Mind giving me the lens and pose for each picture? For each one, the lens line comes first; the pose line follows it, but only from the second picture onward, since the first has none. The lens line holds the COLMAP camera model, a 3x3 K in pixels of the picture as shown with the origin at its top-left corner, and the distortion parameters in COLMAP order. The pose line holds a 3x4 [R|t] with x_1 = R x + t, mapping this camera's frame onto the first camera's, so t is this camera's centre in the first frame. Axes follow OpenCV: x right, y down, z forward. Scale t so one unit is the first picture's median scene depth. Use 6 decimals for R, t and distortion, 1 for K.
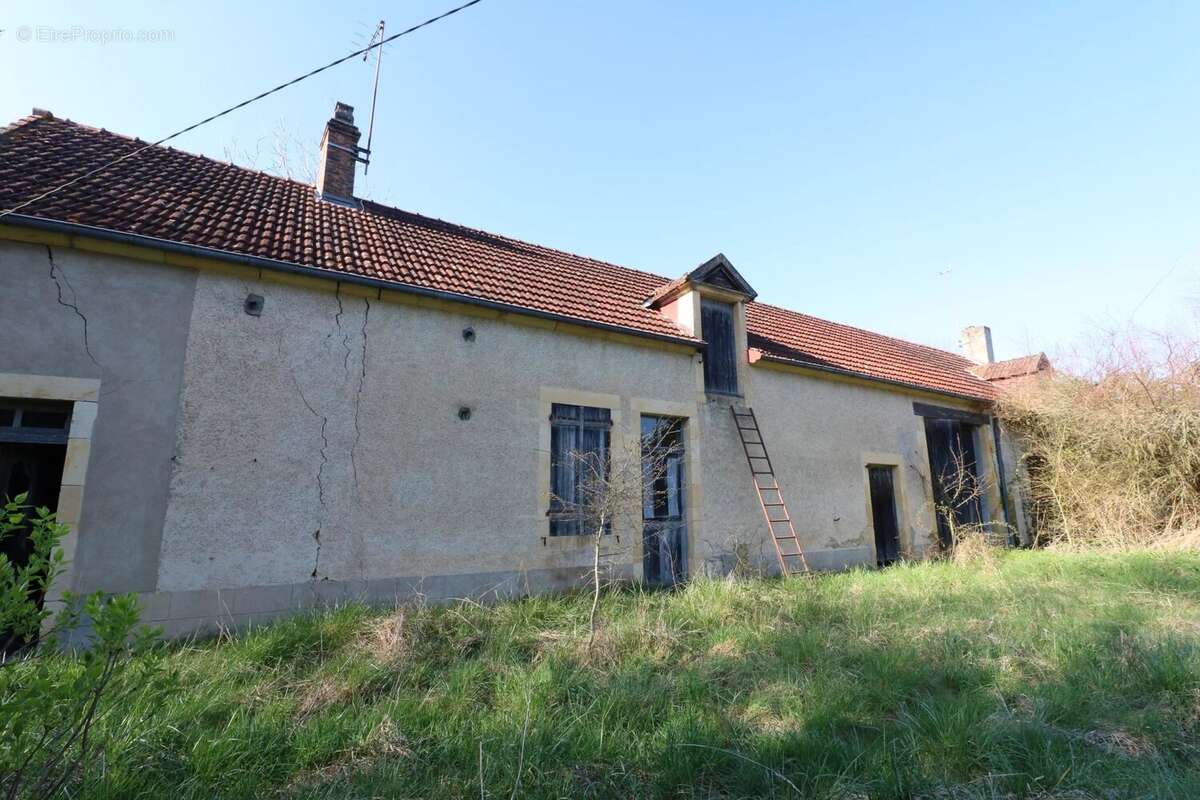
lens RADIAL K [[554.0, 0, 607.8], [0, 554.0, 394.2], [0, 0, 1]] dist [-0.002247, -0.012361]
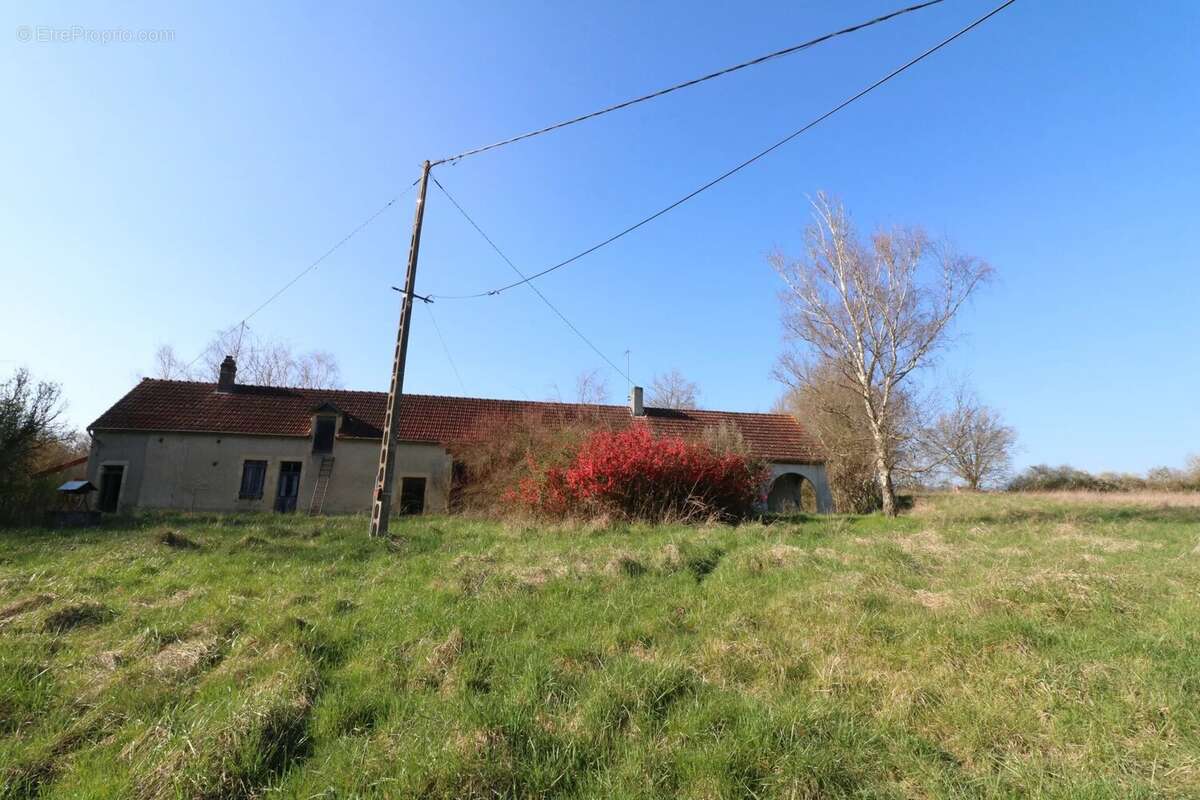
lens RADIAL K [[554.0, 0, 607.8], [0, 554.0, 394.2], [0, 0, 1]] dist [-0.002247, -0.012361]
pose [[0.938920, -0.060412, -0.338790, 2.879013], [0.050406, 0.997996, -0.038264, -0.130585], [0.340423, 0.018850, 0.940084, -1.286765]]
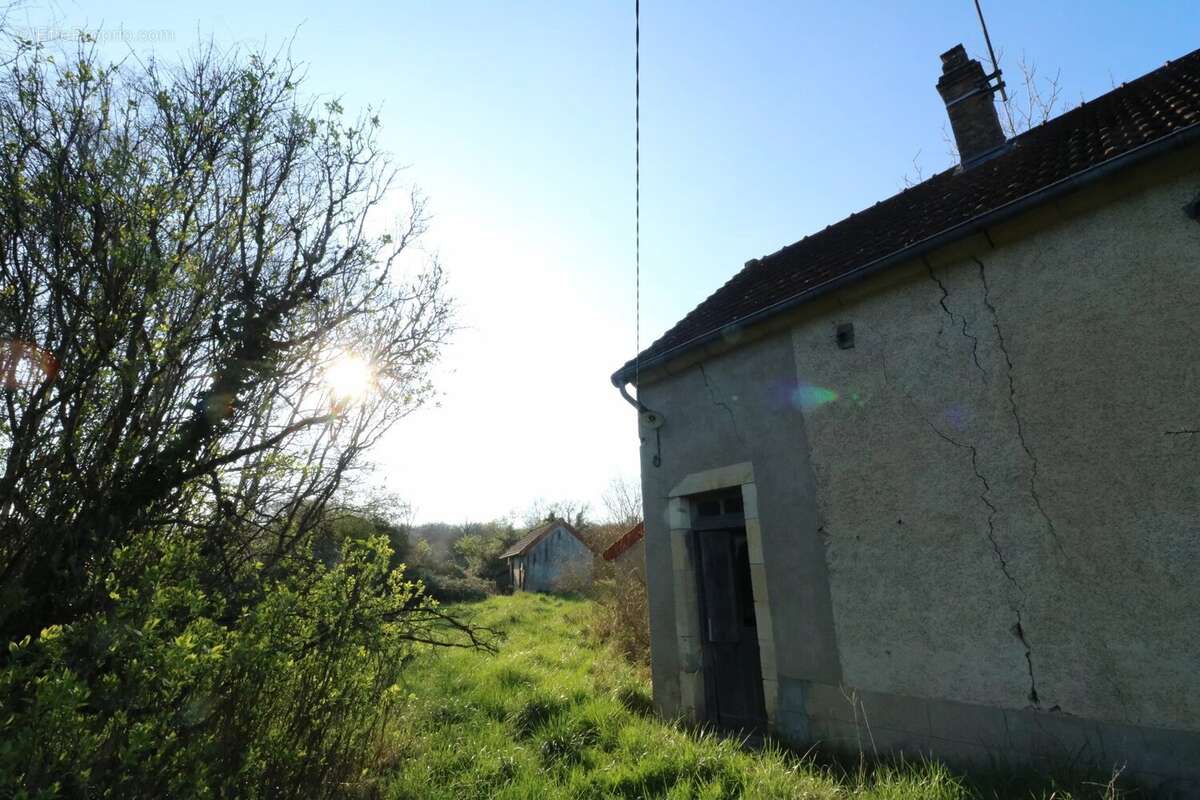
lens RADIAL K [[554.0, 0, 607.8], [0, 554.0, 394.2], [0, 0, 1]] dist [-0.002247, -0.012361]
pose [[0.141851, -0.299988, -0.943338, 0.055548], [0.214811, 0.939594, -0.266495, 0.049504], [0.966299, -0.164837, 0.197723, 0.340886]]
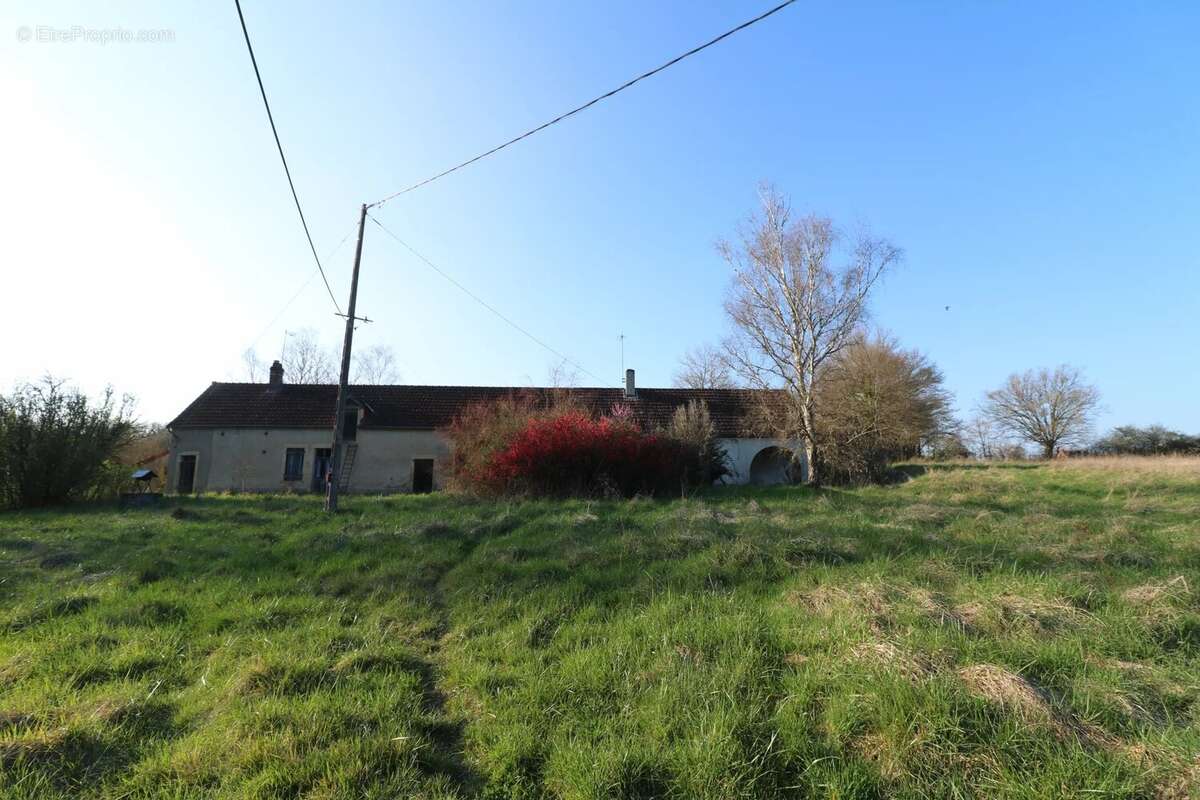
lens RADIAL K [[548.4, 0, 596.4], [0, 548.4, 389.1], [0, 0, 1]] dist [0.001885, -0.016735]
pose [[0.874980, -0.084689, -0.476695, 3.511157], [0.090119, 0.995864, -0.011510, -0.149863], [0.475698, -0.032888, 0.878994, -1.301702]]
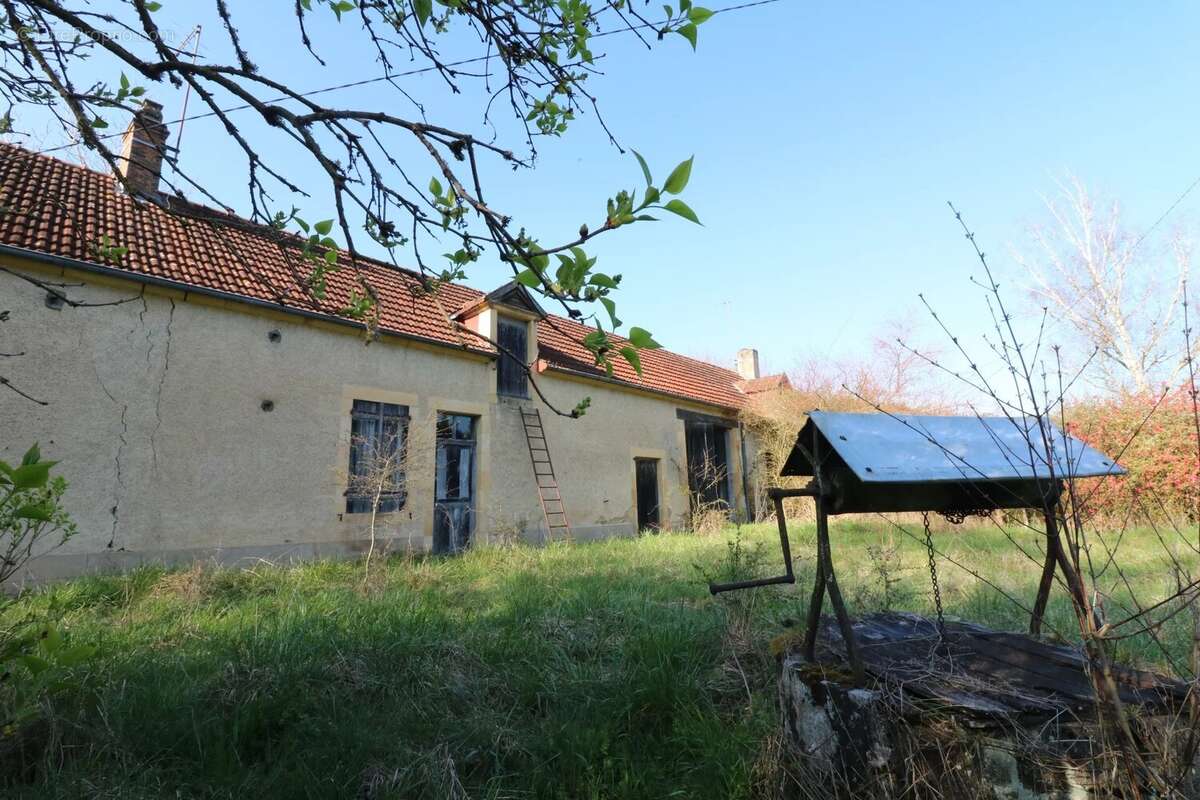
lens RADIAL K [[554.0, 0, 607.8], [0, 554.0, 394.2], [0, 0, 1]] dist [-0.002247, -0.012361]
pose [[0.960416, 0.034014, 0.276486, 0.083397], [-0.032441, 0.999421, -0.010262, 0.000166], [-0.276675, 0.000887, 0.960963, -0.241517]]
